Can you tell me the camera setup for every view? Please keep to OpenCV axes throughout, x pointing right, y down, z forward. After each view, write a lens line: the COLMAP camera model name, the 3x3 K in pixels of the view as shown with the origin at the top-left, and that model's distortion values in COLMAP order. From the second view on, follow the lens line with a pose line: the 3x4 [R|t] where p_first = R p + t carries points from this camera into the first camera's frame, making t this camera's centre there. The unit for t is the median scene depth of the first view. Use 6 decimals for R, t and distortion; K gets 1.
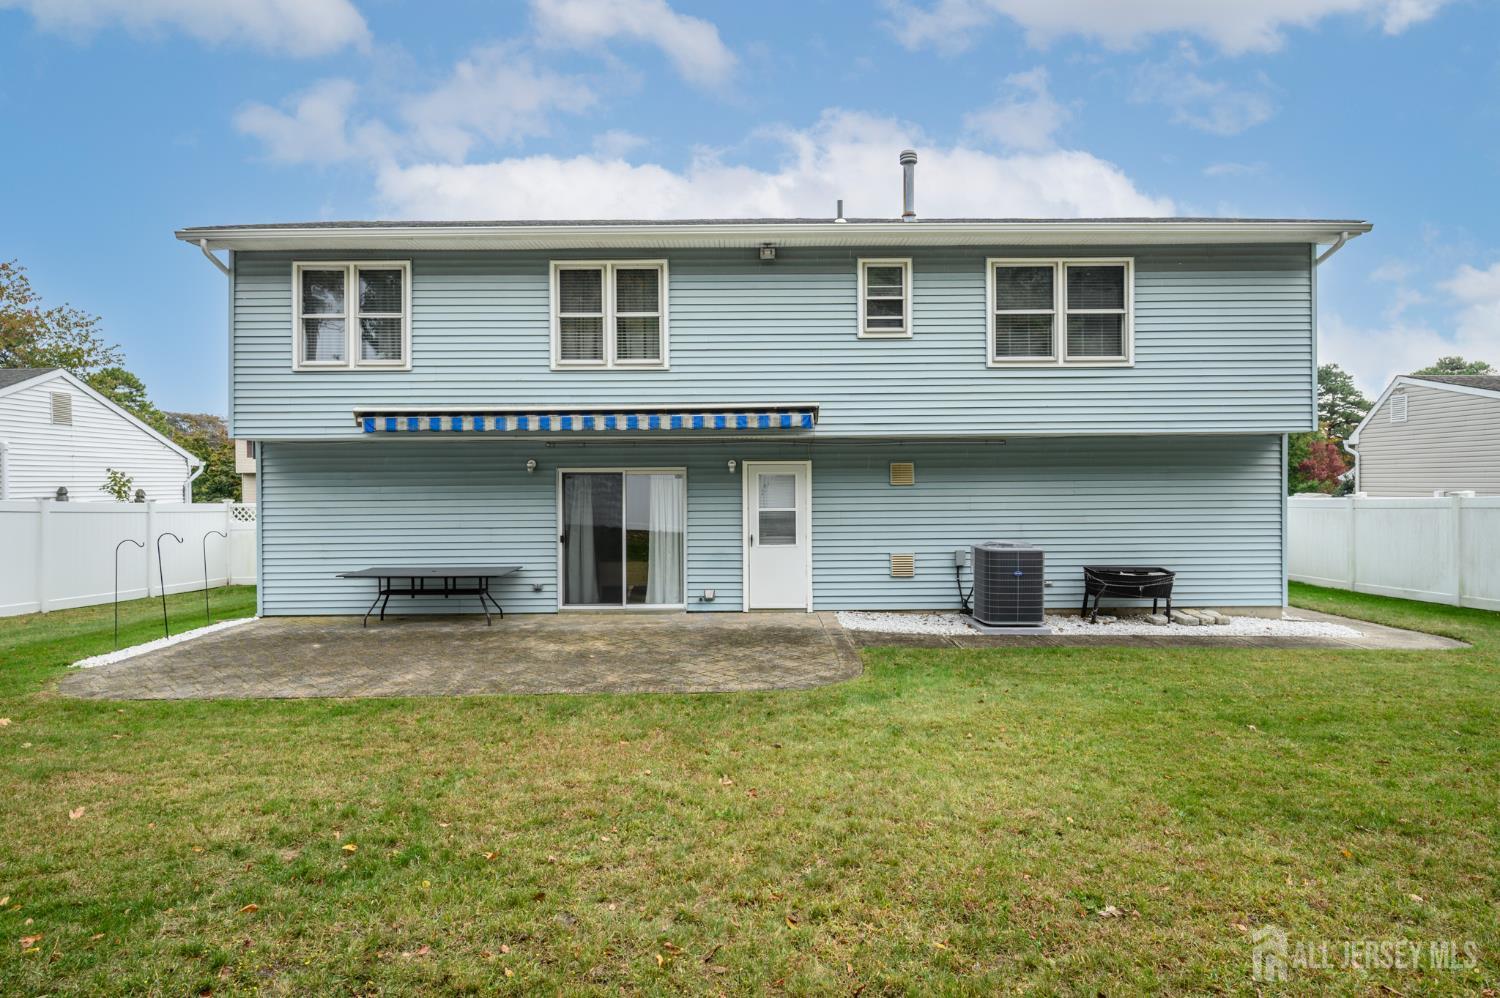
lens RADIAL K [[603.3, 0, 746.5], [0, 603.3, 472.9], [0, 0, 1]] dist [0.004019, 0.000243]
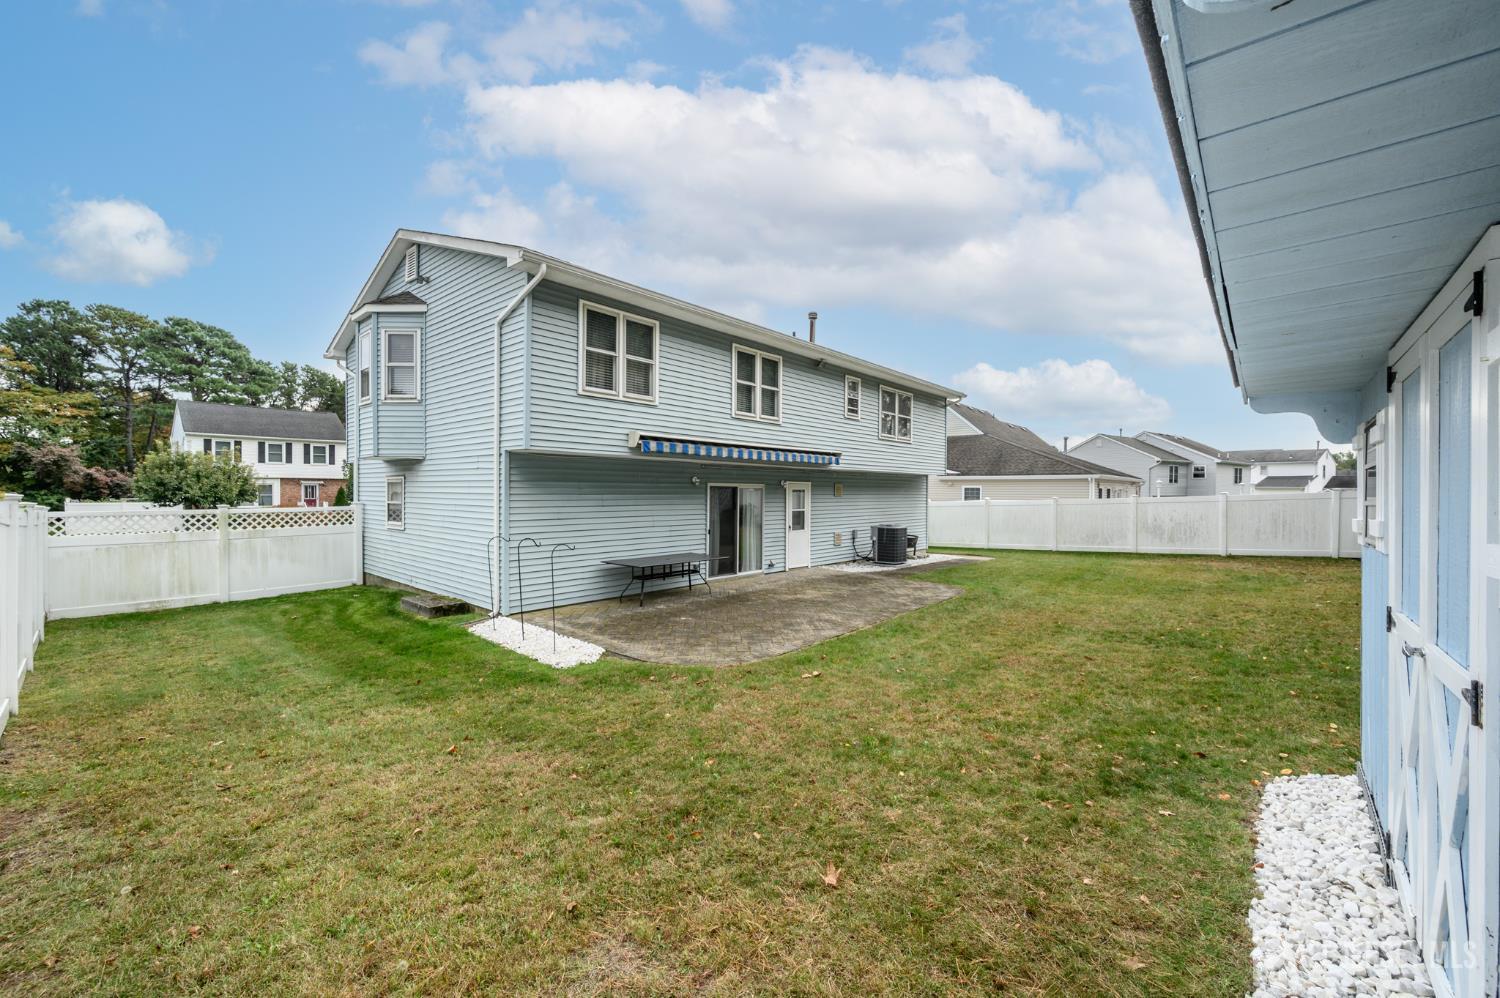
lens RADIAL K [[592.6, 0, 750.5], [0, 592.6, 497.1], [0, 0, 1]] dist [0.003653, 0.000100]
pose [[0.654624, 0.003145, 0.755948, -1.332373], [-0.020337, 0.999703, 0.013453, 0.005896], [-0.755681, -0.024180, 0.654494, 0.005514]]
